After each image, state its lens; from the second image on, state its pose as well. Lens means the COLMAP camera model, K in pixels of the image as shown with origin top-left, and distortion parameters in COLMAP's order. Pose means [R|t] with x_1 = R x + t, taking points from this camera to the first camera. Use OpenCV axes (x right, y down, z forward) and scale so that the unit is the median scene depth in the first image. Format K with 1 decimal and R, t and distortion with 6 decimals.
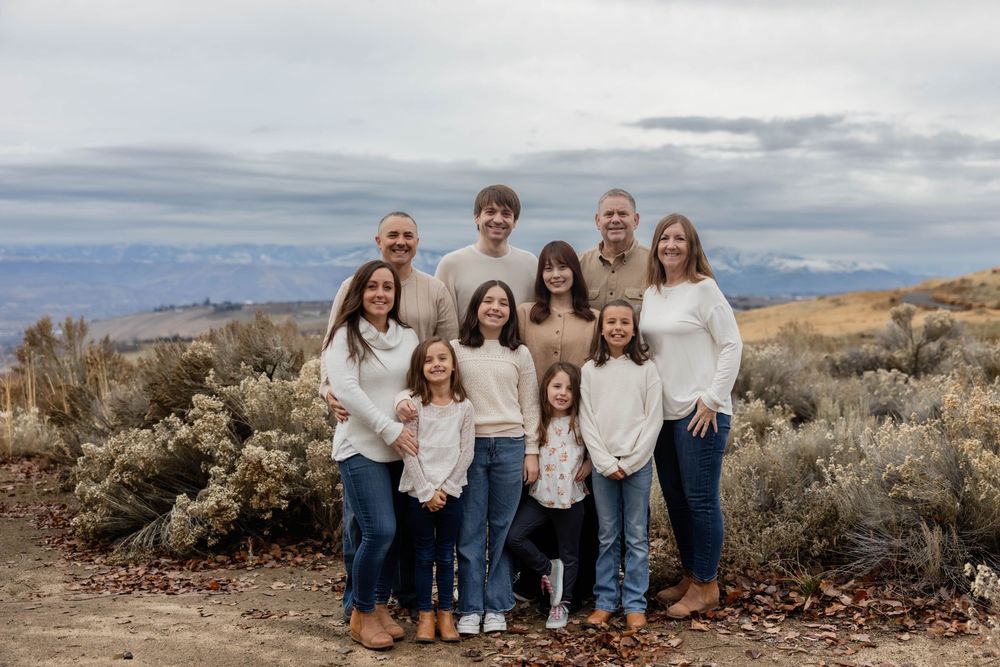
lens RADIAL K [[1103.9, 0, 512.3], [0, 1103.9, 335.5], [0, 0, 1]] dist [-0.007831, 0.005613]
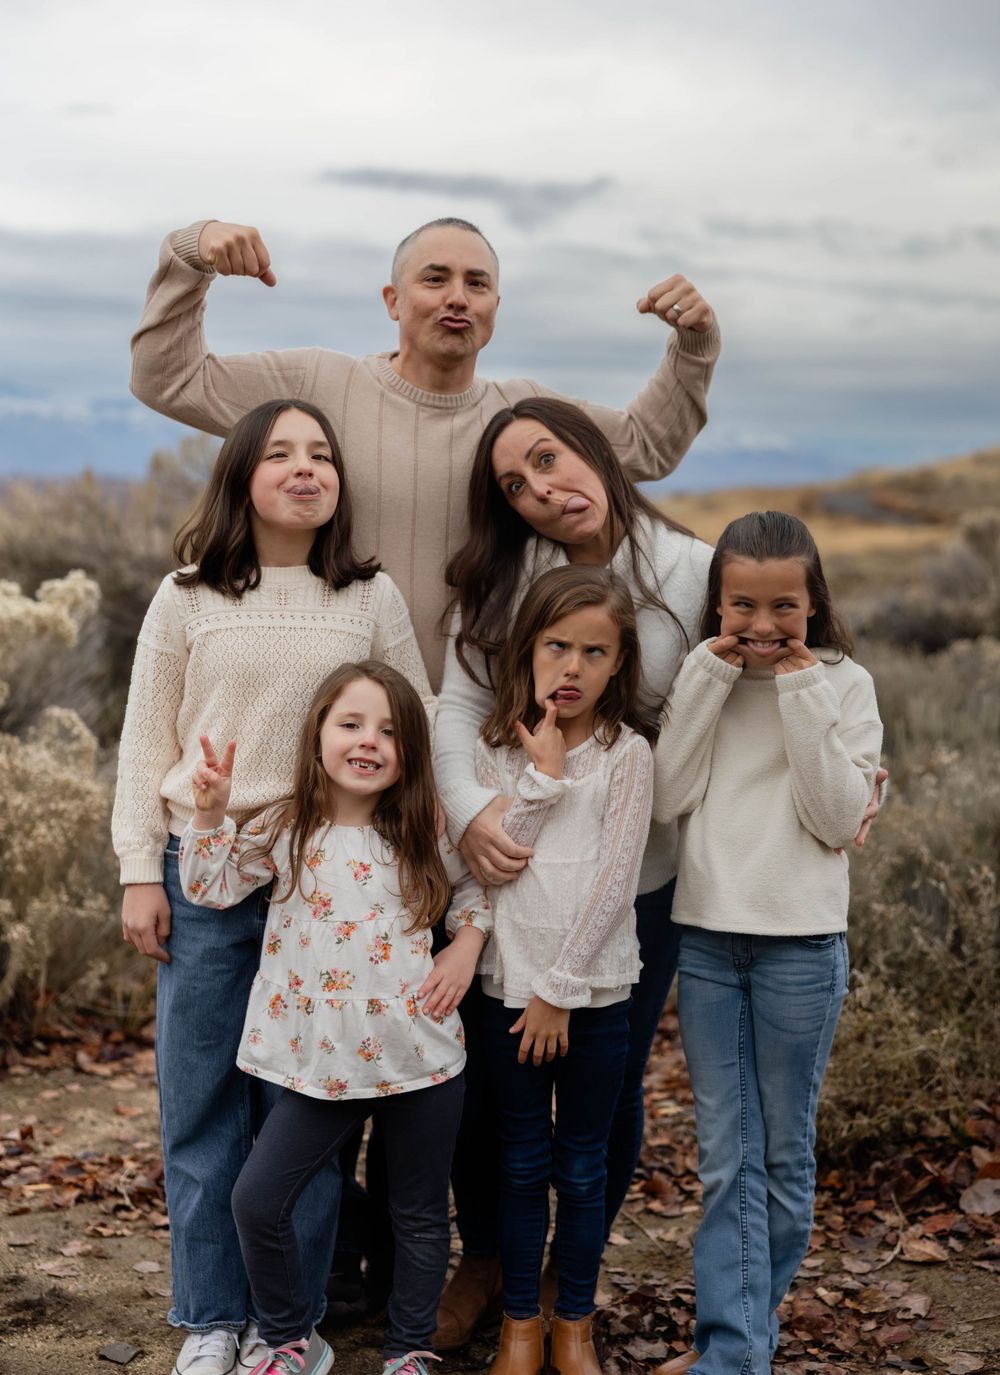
lens RADIAL K [[2069.6, 0, 481.0], [0, 2069.6, 645.2], [0, 0, 1]] dist [0.020141, -0.036872]
pose [[0.984037, 0.017651, 0.177086, -0.114043], [-0.025196, 0.998864, 0.040449, 0.001403], [-0.176170, -0.044265, 0.983364, 0.192630]]
